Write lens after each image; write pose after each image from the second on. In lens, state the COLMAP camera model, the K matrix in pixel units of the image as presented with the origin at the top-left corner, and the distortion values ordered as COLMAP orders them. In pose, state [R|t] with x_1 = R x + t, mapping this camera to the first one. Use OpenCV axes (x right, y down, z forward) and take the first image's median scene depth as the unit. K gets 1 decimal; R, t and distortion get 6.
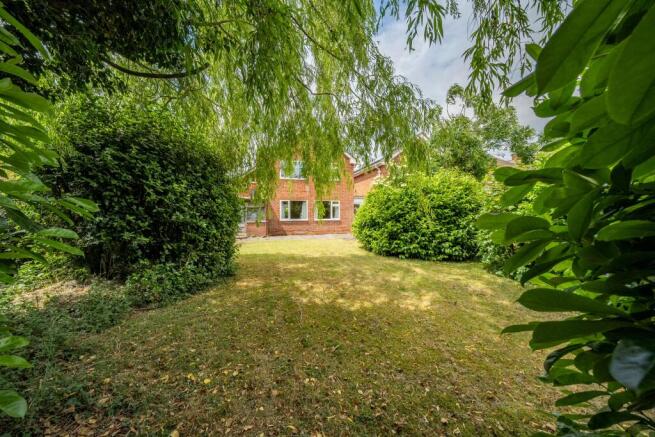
lens RADIAL K [[226.7, 0, 327.6], [0, 226.7, 216.1], [0, 0, 1]] dist [-0.015304, 0.000396]
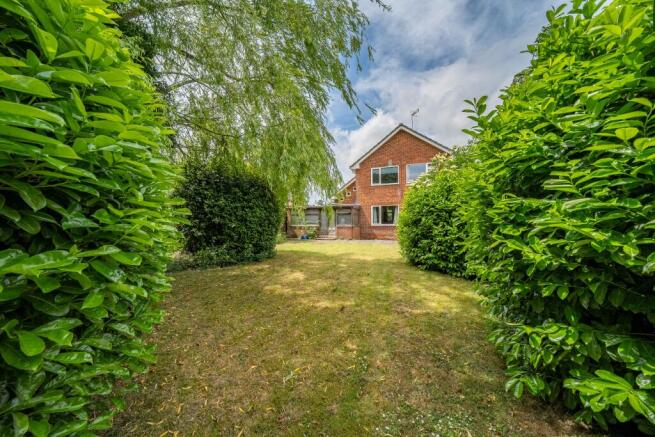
lens RADIAL K [[226.7, 0, 327.7], [0, 226.7, 219.8], [0, 0, 1]] dist [-0.015304, 0.000396]
pose [[0.794041, 0.000489, -0.607864, 0.595878], [-0.005439, 0.999965, -0.006302, 0.002997], [0.607840, 0.008310, 0.794016, 0.081961]]
